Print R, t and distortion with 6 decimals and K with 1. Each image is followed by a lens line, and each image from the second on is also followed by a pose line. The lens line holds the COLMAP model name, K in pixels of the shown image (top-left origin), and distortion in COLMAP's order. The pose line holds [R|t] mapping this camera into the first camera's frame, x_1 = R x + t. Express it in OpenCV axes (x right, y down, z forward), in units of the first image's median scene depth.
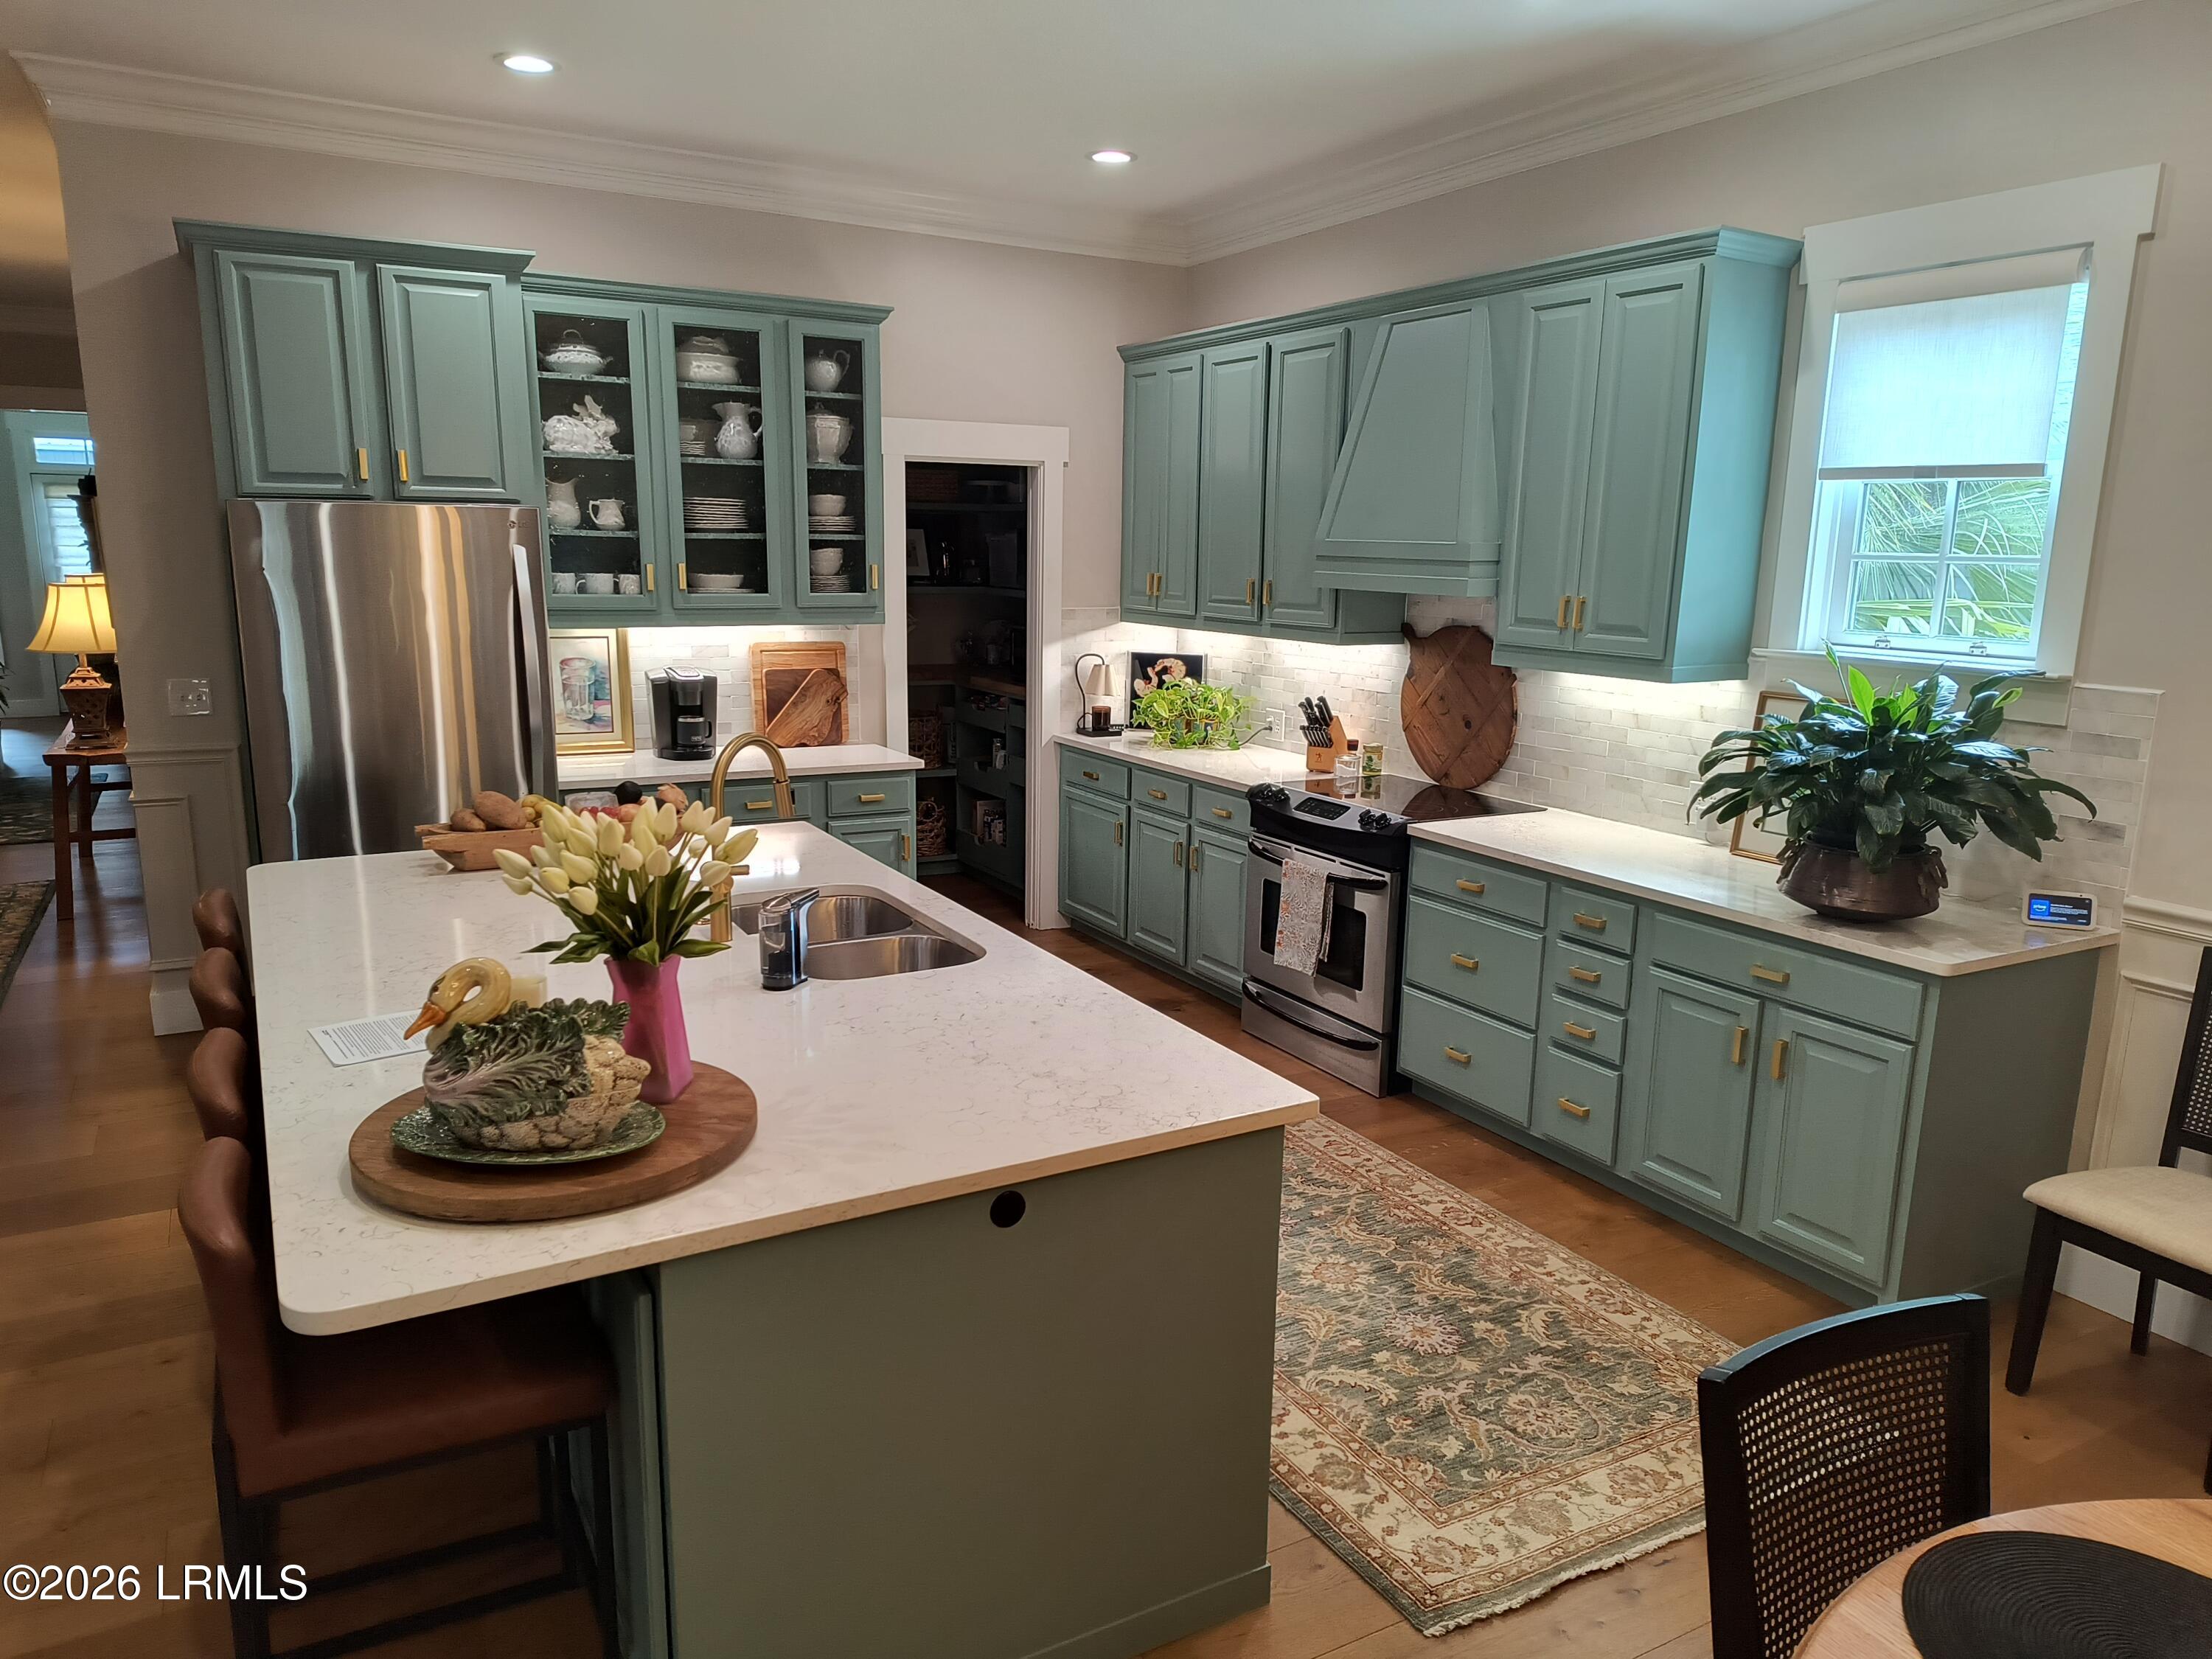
lens RADIAL K [[1513.1, 0, 1113.1], [0, 1513.1, 862.4], [0, 0, 1]] dist [0.026545, -0.029960]
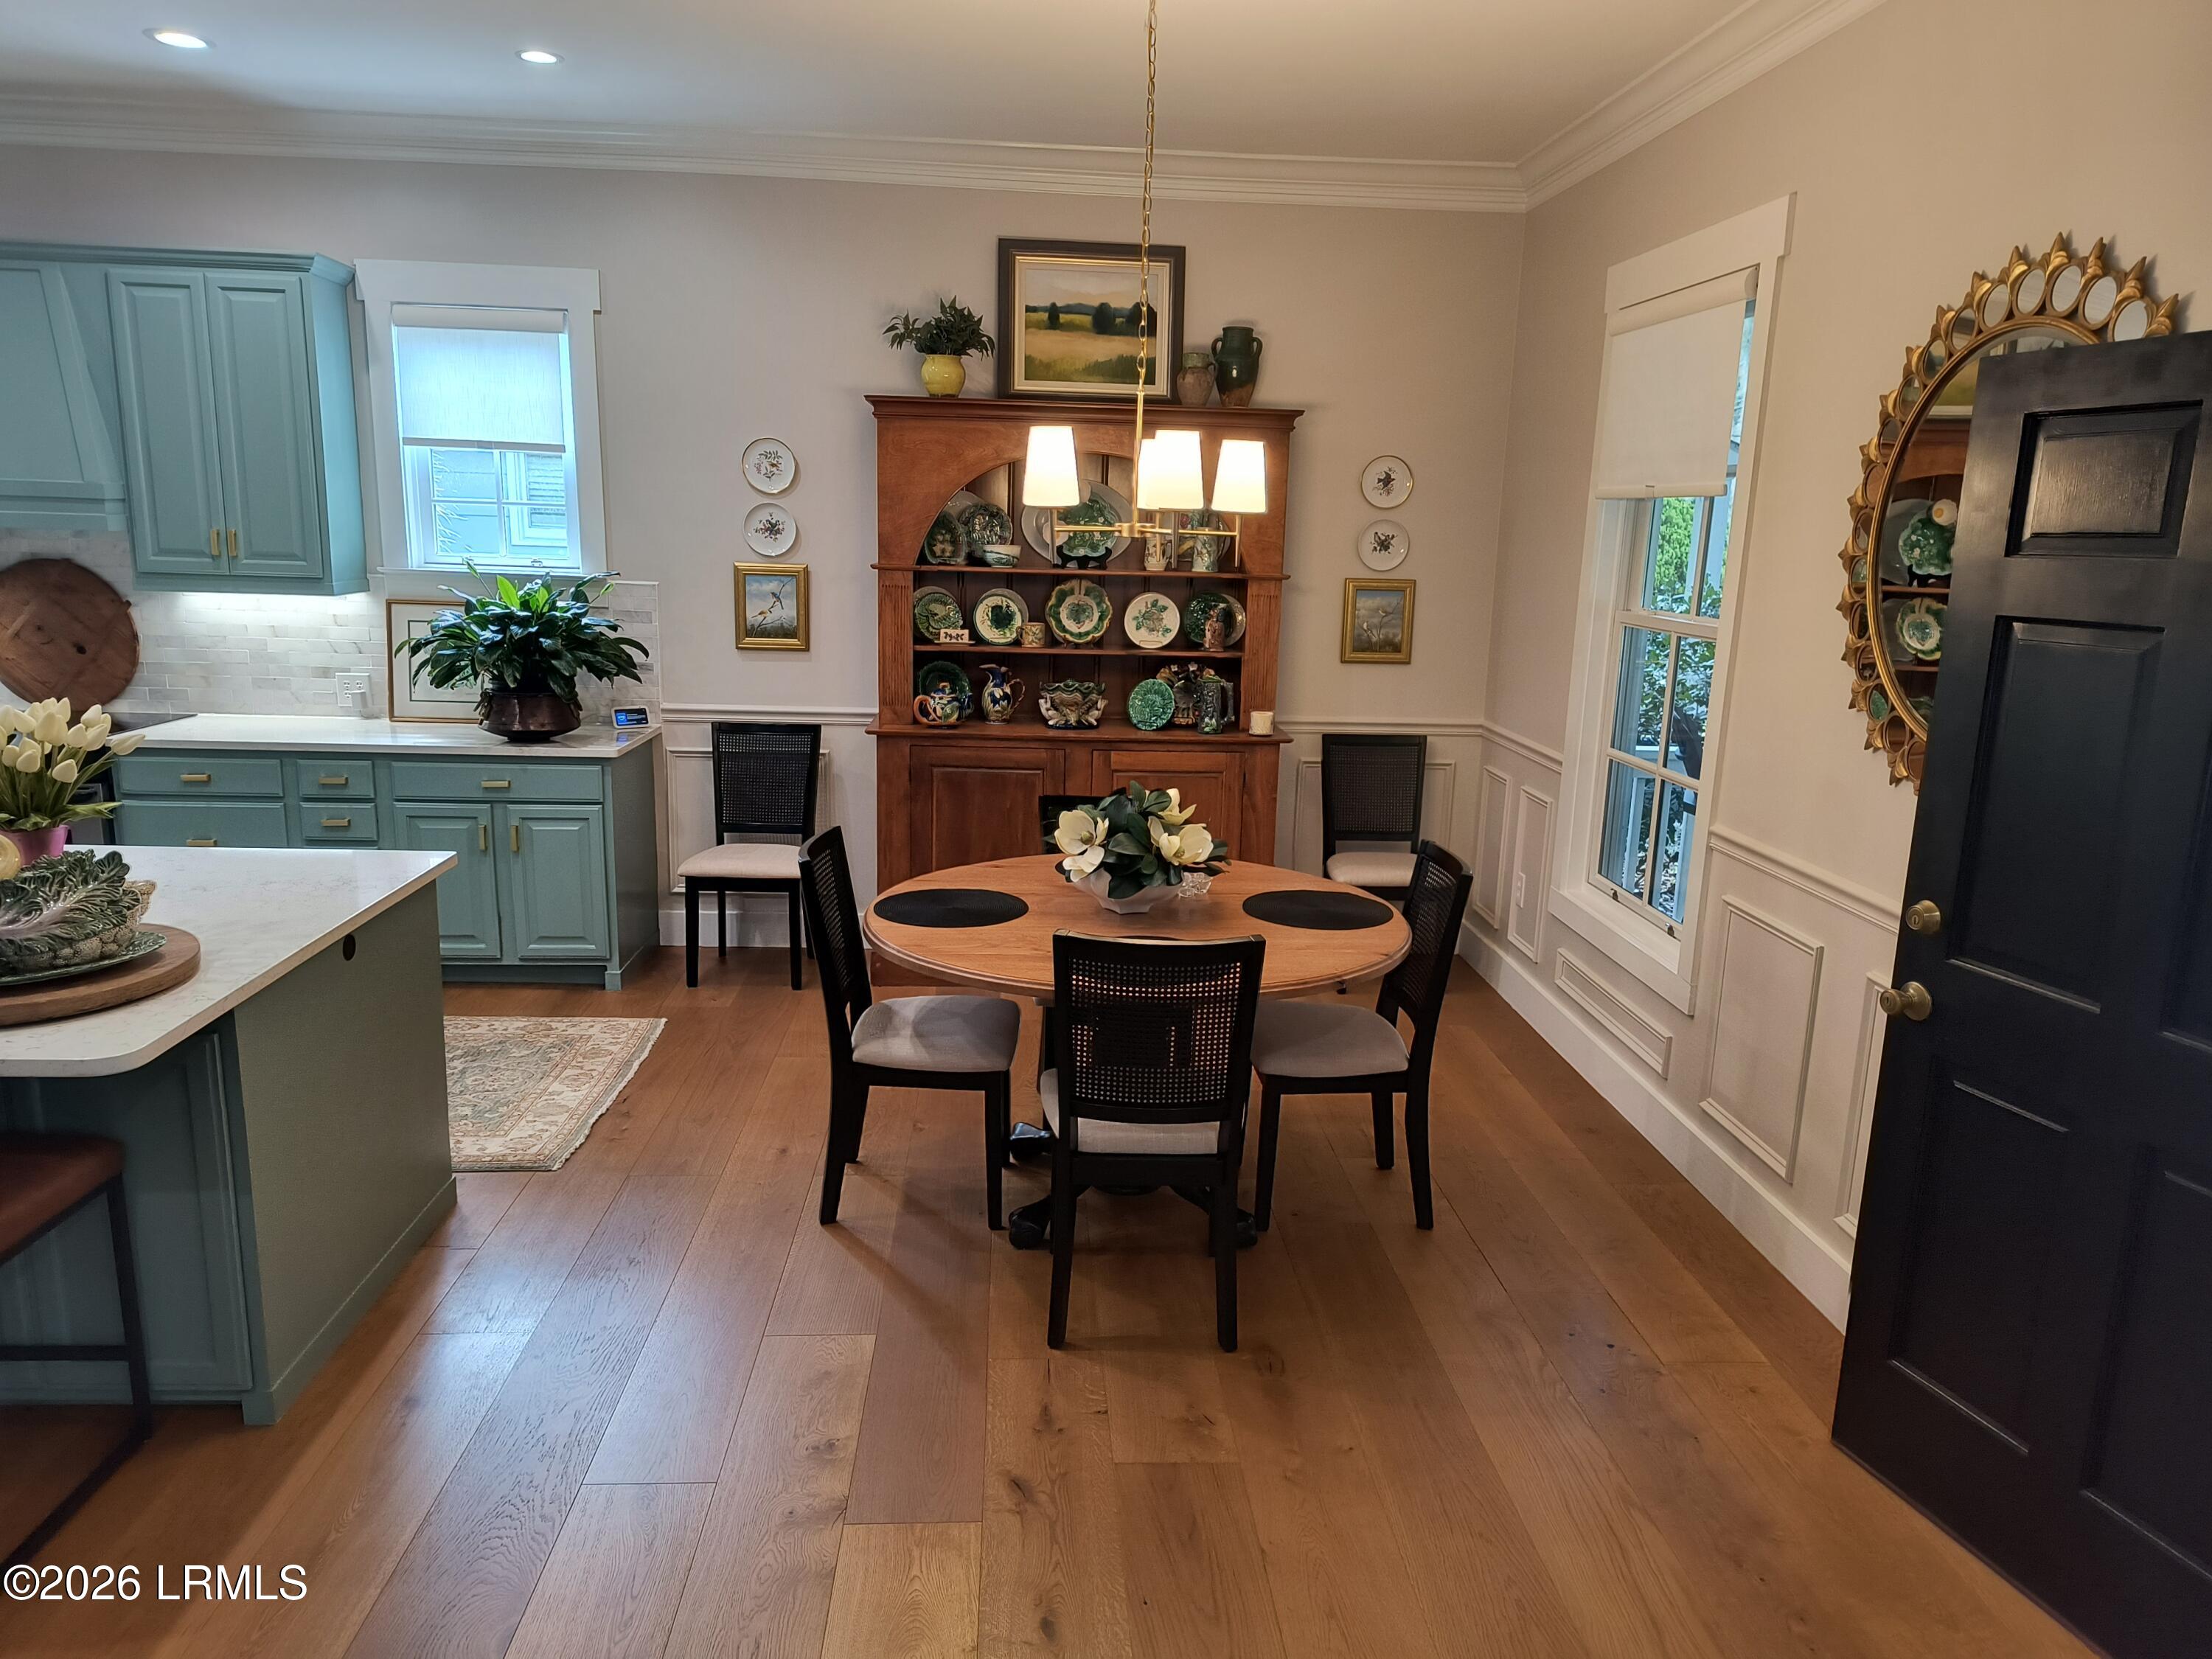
lens RADIAL K [[1513.1, 0, 1113.1], [0, 1513.1, 862.4], [0, 0, 1]] dist [0.026545, -0.029960]
pose [[0.441055, -0.203152, 0.874185, -0.571384], [0.164908, 0.975804, 0.143566, 0.031510], [-0.882199, 0.080840, 0.463885, -0.202961]]
